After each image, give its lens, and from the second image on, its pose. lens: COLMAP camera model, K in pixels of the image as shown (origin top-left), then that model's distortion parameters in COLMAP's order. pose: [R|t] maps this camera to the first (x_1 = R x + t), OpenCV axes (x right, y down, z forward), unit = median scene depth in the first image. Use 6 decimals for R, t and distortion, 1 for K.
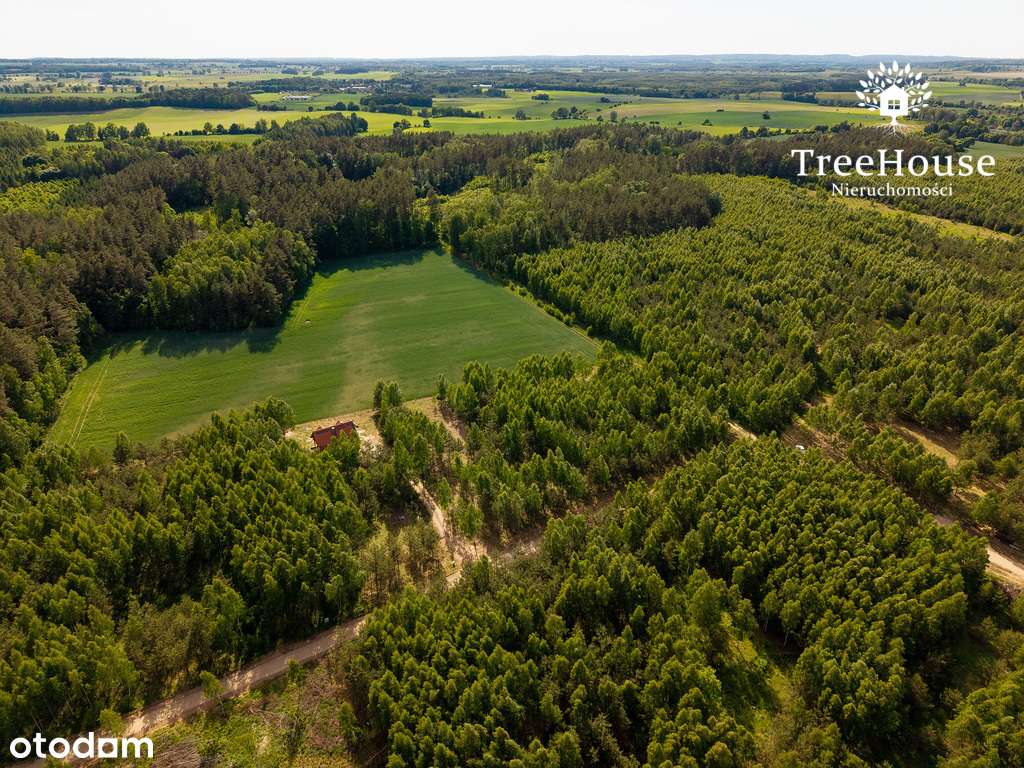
lens RADIAL K [[688.9, 0, 512.0], [0, 688.9, 384.0], [0, 0, 1]] dist [-0.003445, -0.000714]
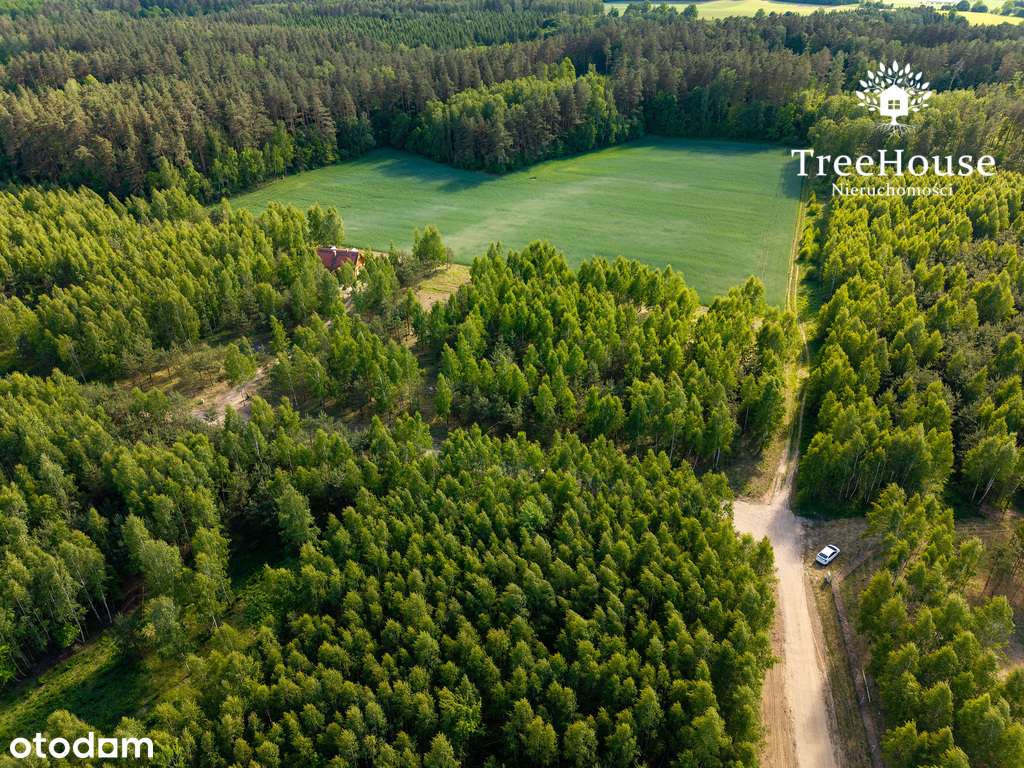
lens RADIAL K [[688.9, 0, 512.0], [0, 688.9, 384.0], [0, 0, 1]] dist [-0.003445, -0.000714]
pose [[0.663577, 0.383059, -0.642597, 0.354383], [-0.314479, 0.922215, 0.224996, -0.036792], [0.678799, 0.052781, 0.732425, 0.327184]]
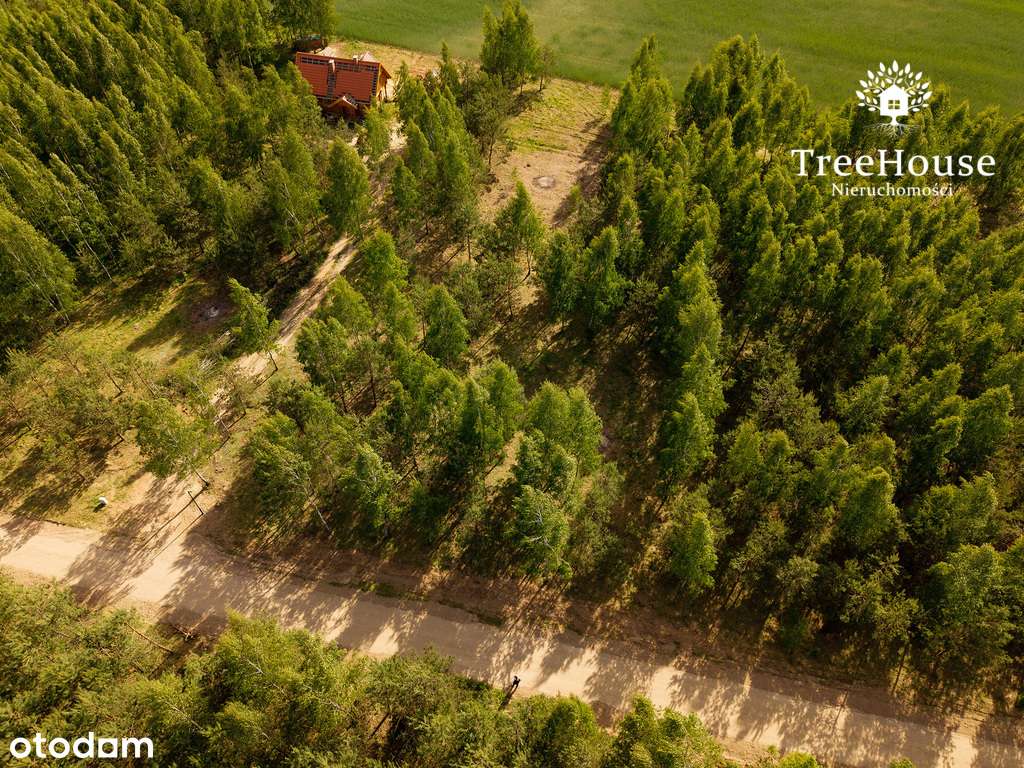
lens RADIAL K [[681.3, 0, 512.0], [0, 681.3, 384.0], [0, 0, 1]] dist [-0.018256, -0.002383]
pose [[0.687594, 0.563666, -0.457706, 0.101342], [-0.309006, 0.797595, 0.518031, -0.026232], [0.657061, -0.214761, 0.722598, 0.458065]]
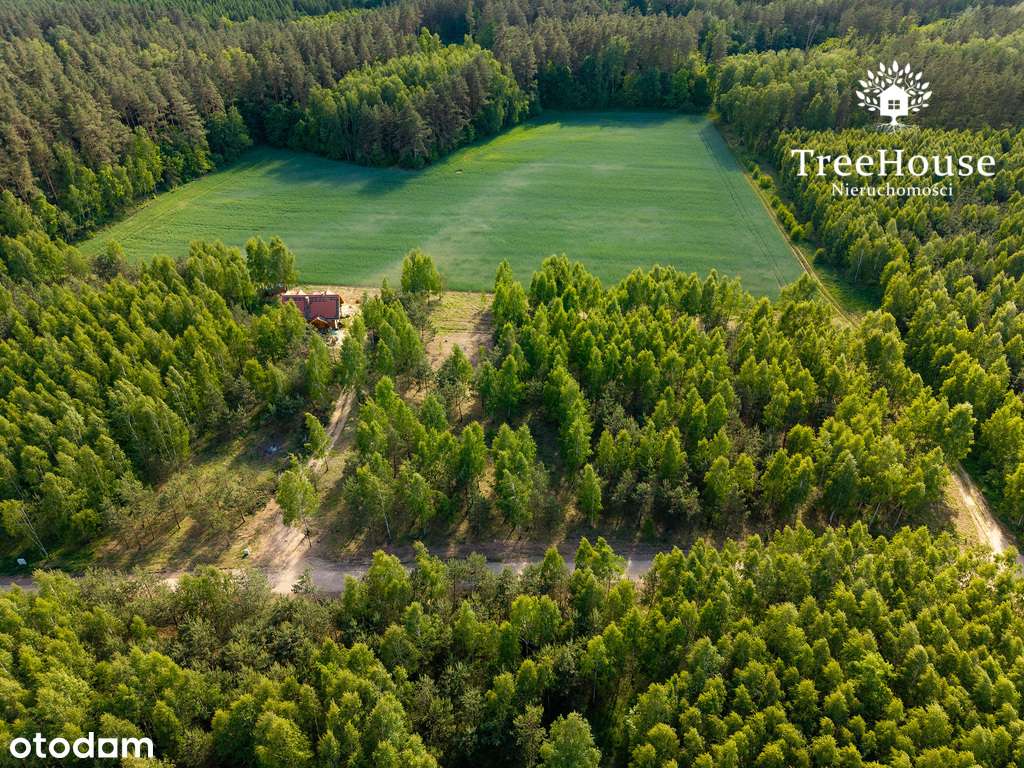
lens RADIAL K [[688.9, 0, 512.0], [0, 688.9, 384.0], [0, 0, 1]] dist [-0.003445, -0.000714]
pose [[0.849957, 0.288051, -0.441134, 0.172449], [-0.220078, 0.954870, 0.199472, -0.028507], [0.478683, -0.072459, 0.874992, 0.305937]]
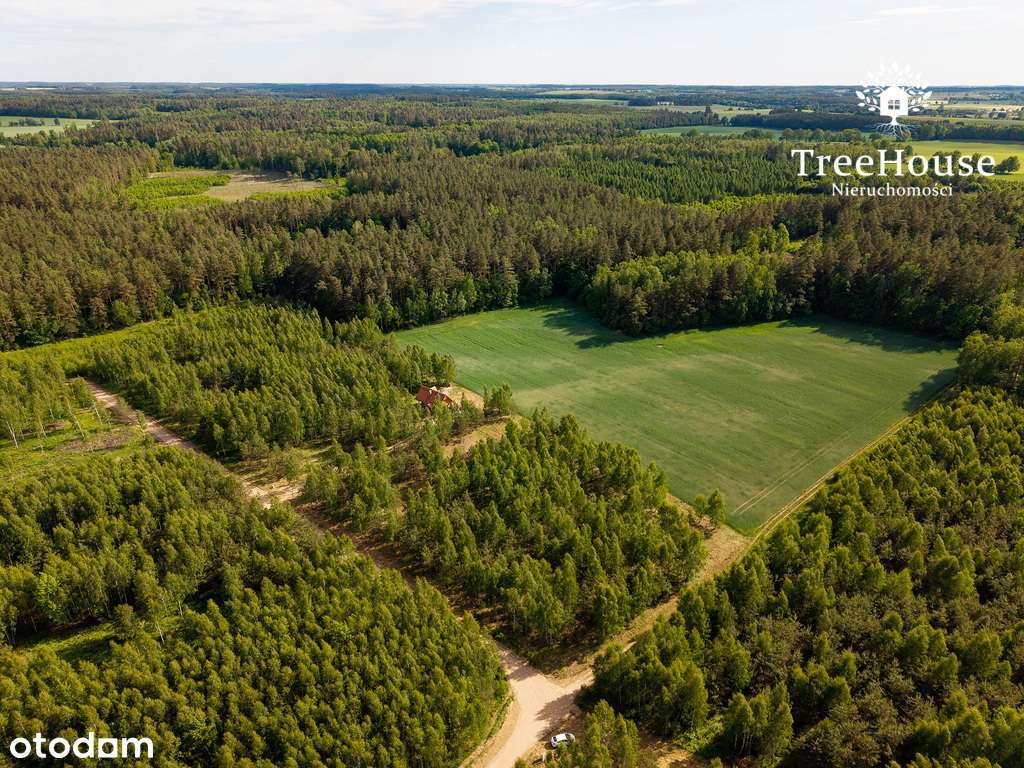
lens RADIAL K [[688.9, 0, 512.0], [0, 688.9, 384.0], [0, 0, 1]] dist [-0.003445, -0.000714]
pose [[0.269767, 0.377474, -0.885855, 0.533712], [-0.410531, 0.877250, 0.248790, -0.196543], [0.871028, 0.296556, 0.391617, 0.423855]]
